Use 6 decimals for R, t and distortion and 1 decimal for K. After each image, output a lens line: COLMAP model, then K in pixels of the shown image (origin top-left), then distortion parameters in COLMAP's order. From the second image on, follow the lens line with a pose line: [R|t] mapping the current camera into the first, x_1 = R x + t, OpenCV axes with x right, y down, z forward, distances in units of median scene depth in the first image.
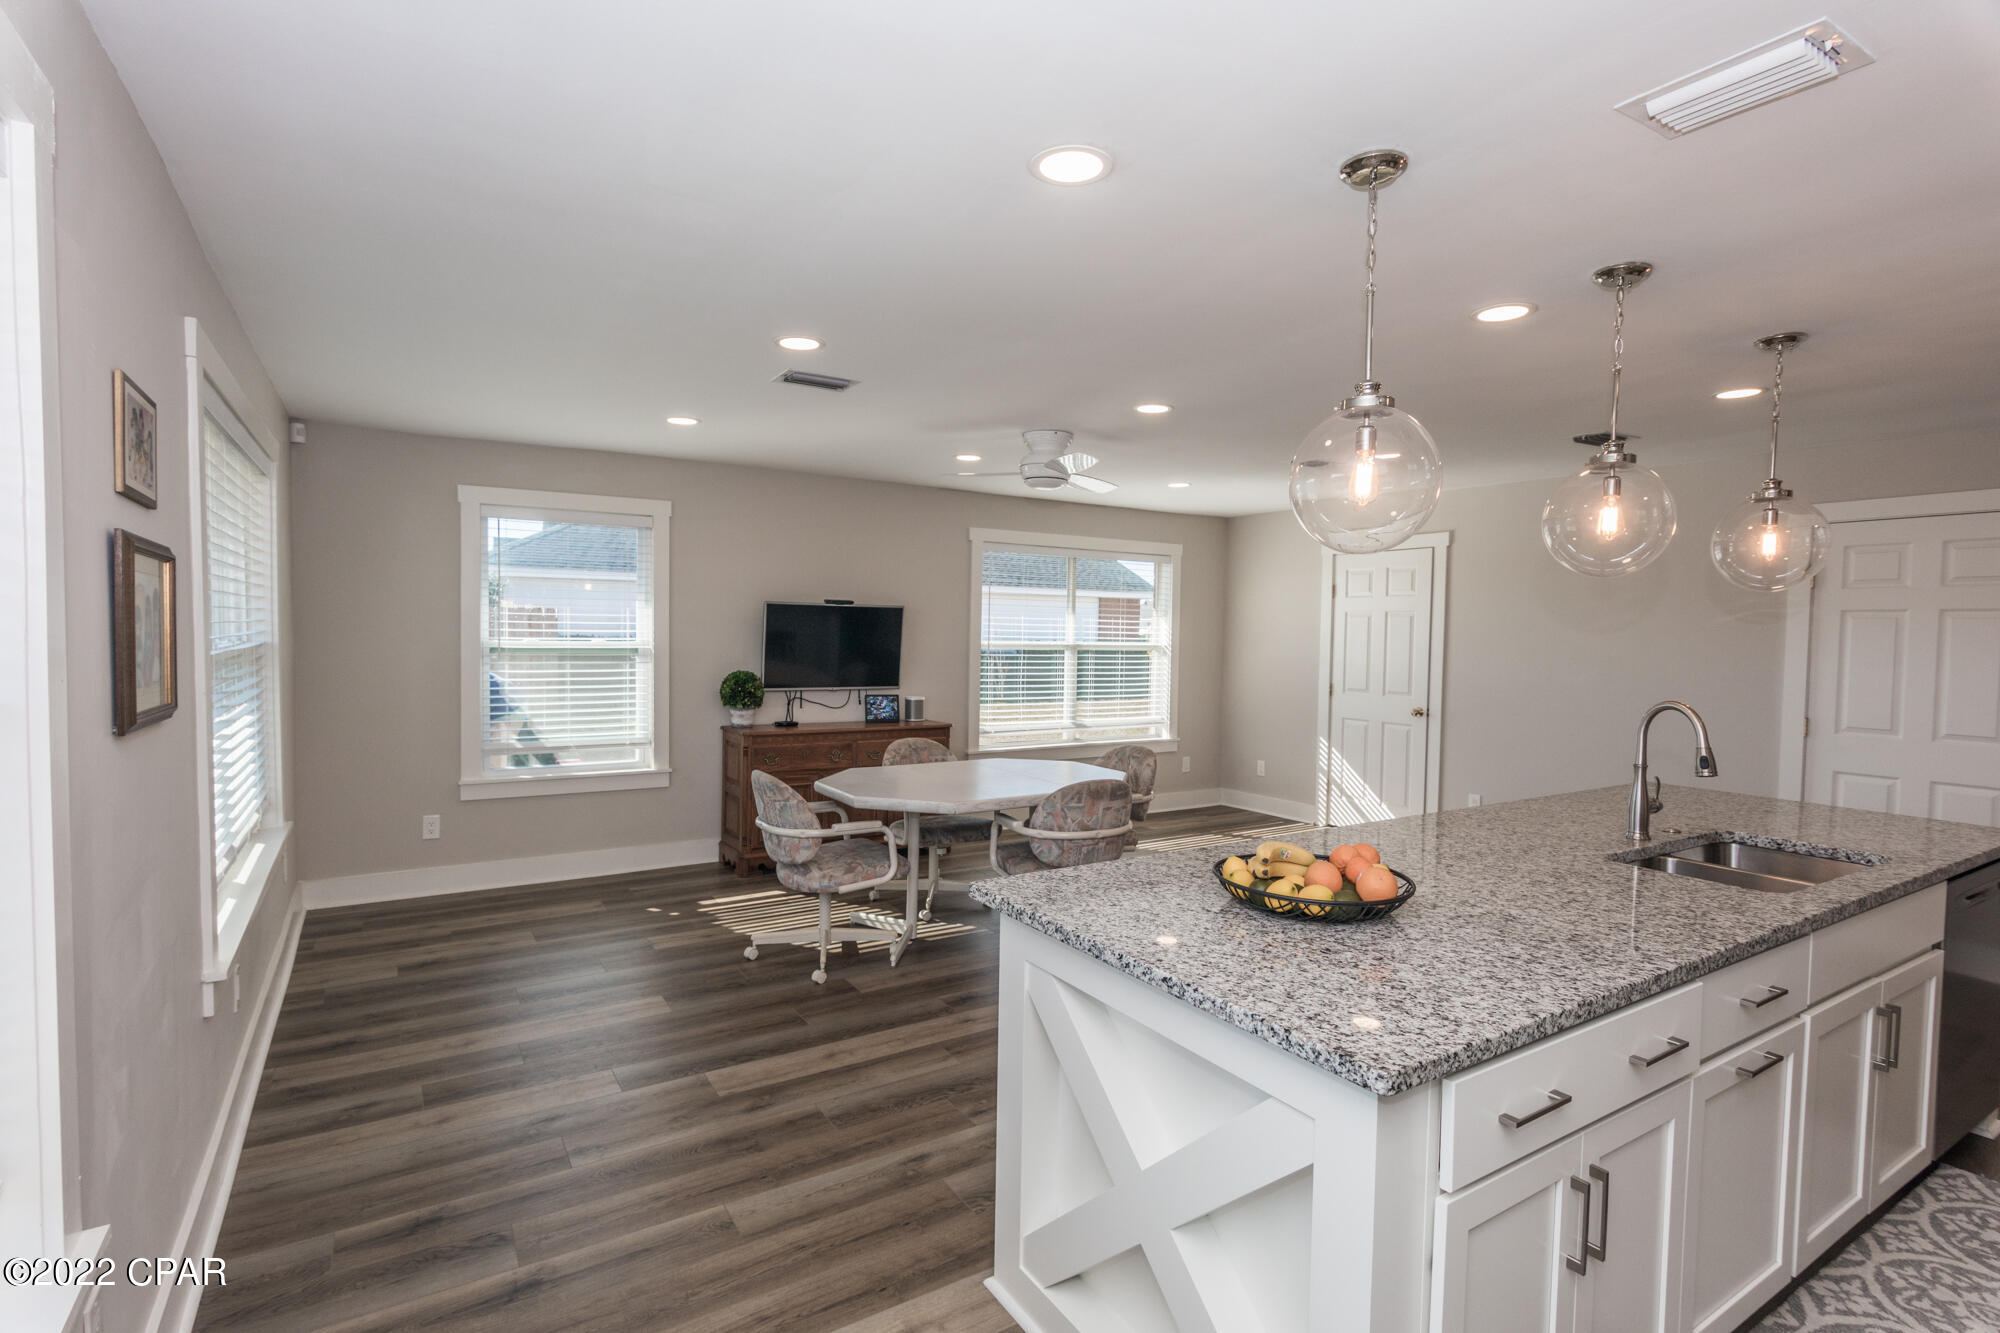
lens RADIAL K [[958.5, 0, 992.8], [0, 958.5, 664.4], [0, 0, 1]] dist [0.000284, 0.000290]
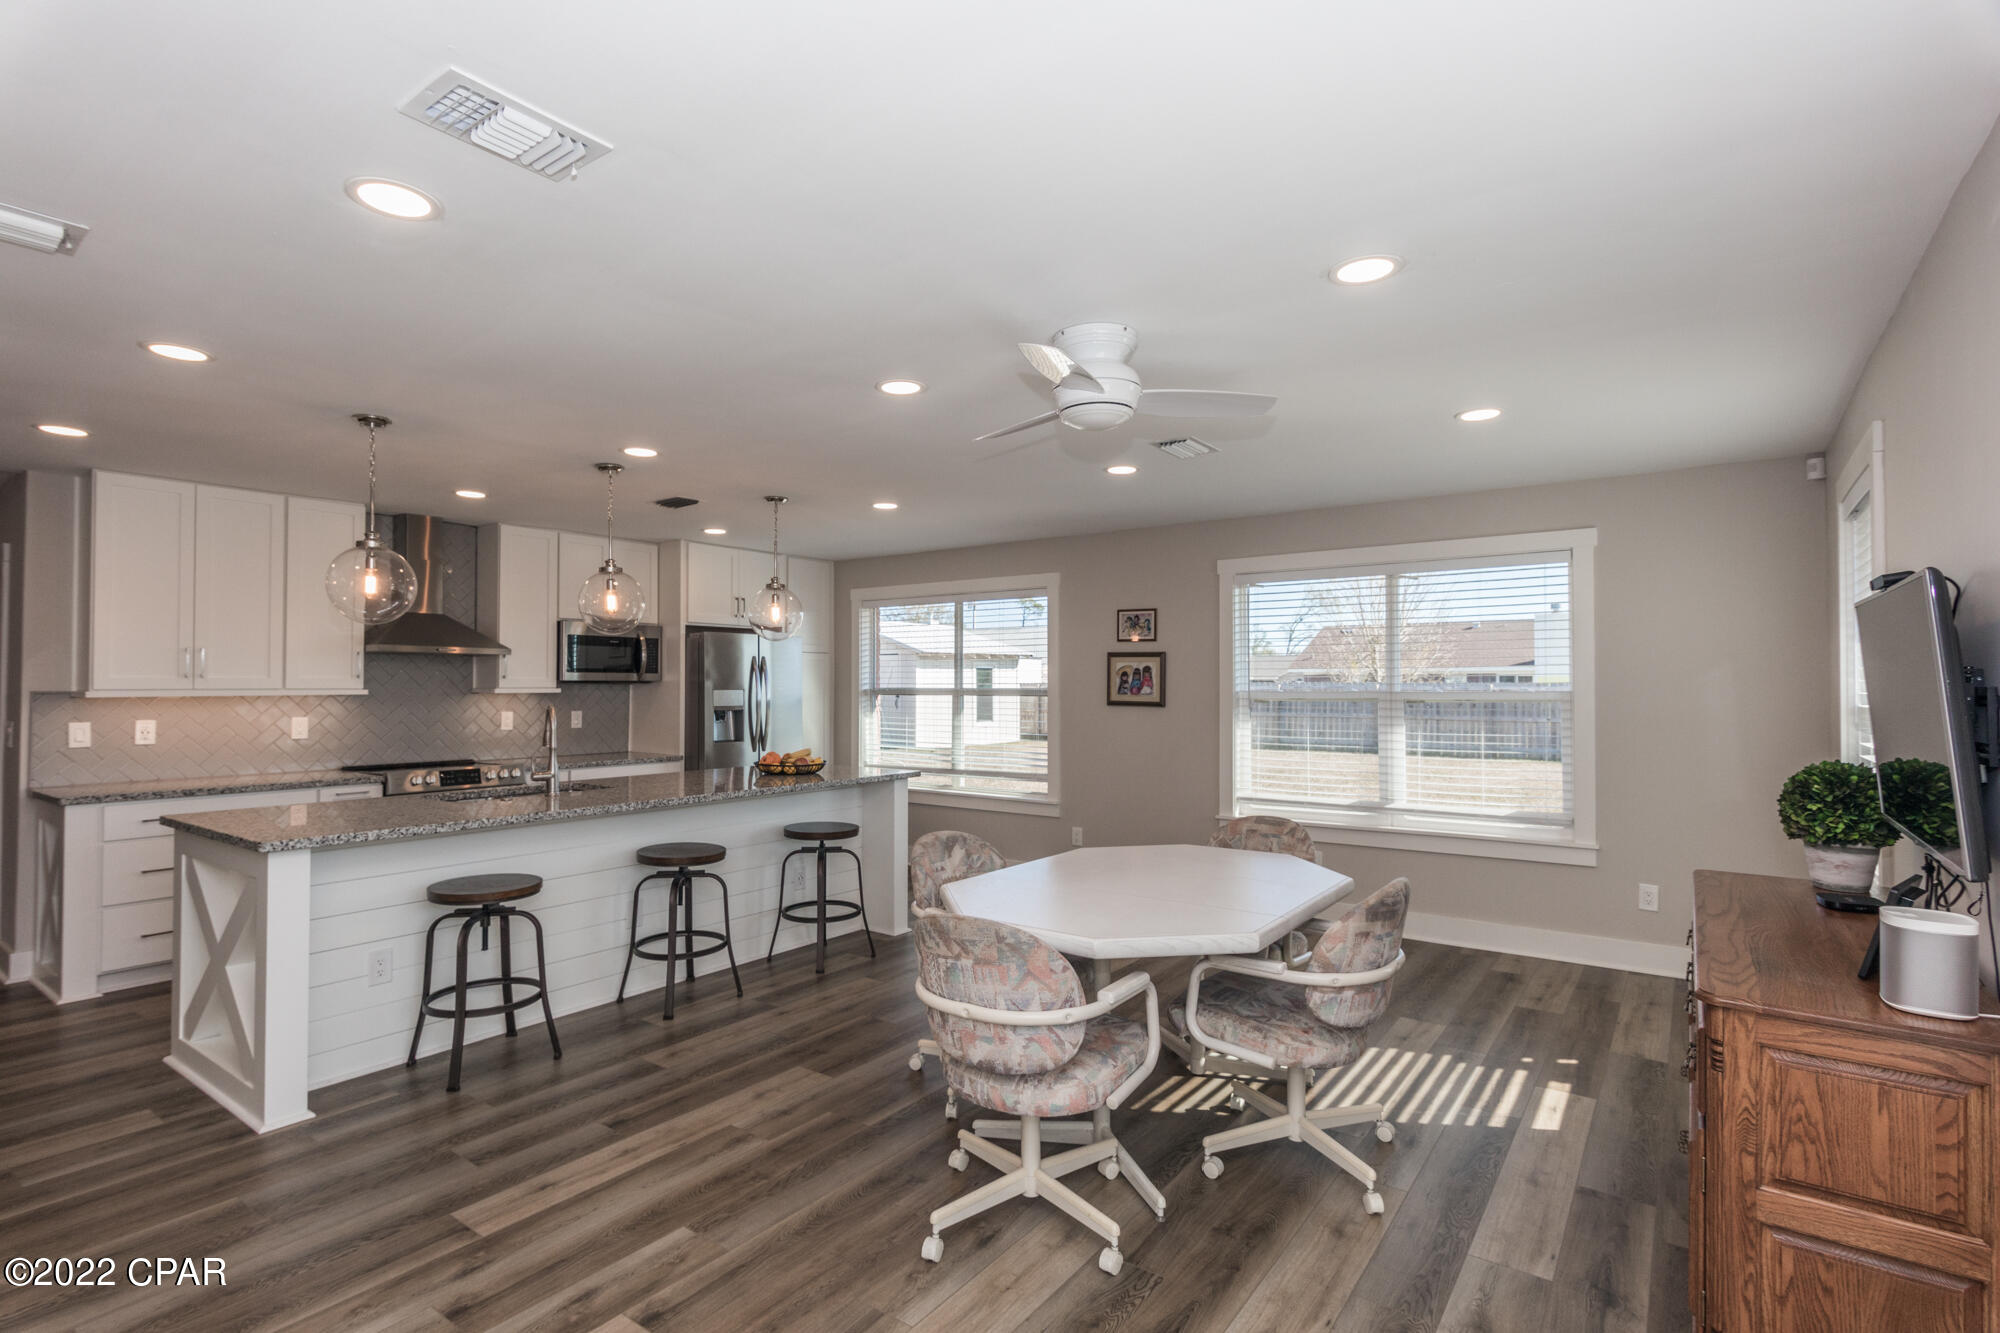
lens RADIAL K [[958.5, 0, 992.8], [0, 958.5, 664.4], [0, 0, 1]] dist [0.000284, 0.000290]
pose [[-0.931027, -0.024650, -0.364117, 0.273115], [-0.029657, 0.999527, 0.008165, -0.031831], [0.363743, 0.018400, -0.931318, 1.275012]]
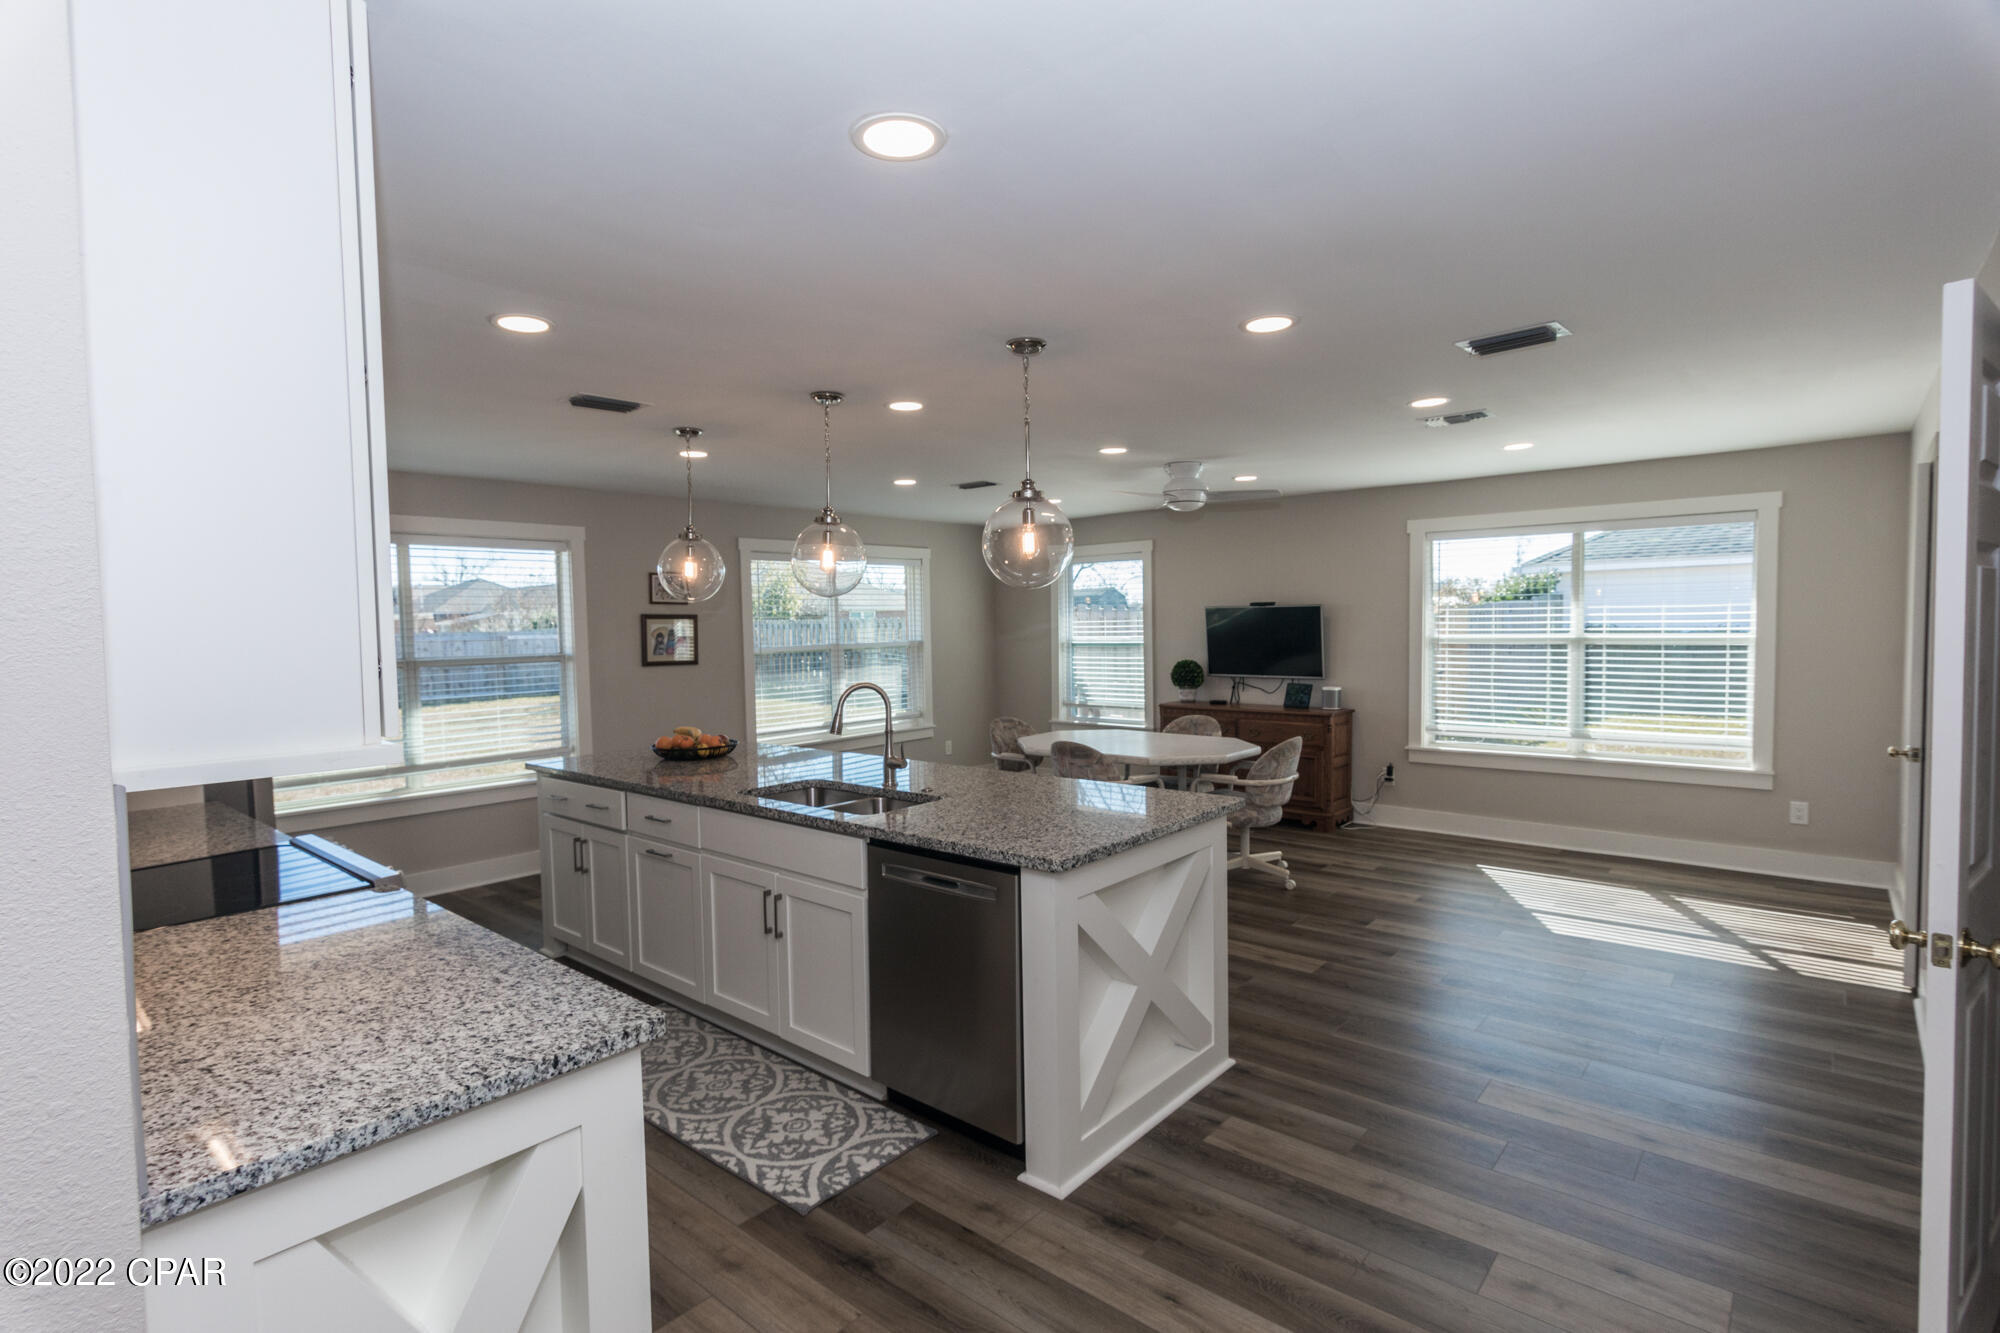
lens RADIAL K [[958.5, 0, 992.8], [0, 958.5, 664.4], [0, 0, 1]] dist [0.000284, 0.000290]
pose [[0.288766, 0.021339, -0.957162, 0.941960], [-0.013504, 0.999743, 0.018215, -0.007596], [0.957304, 0.007666, 0.288980, 0.352899]]
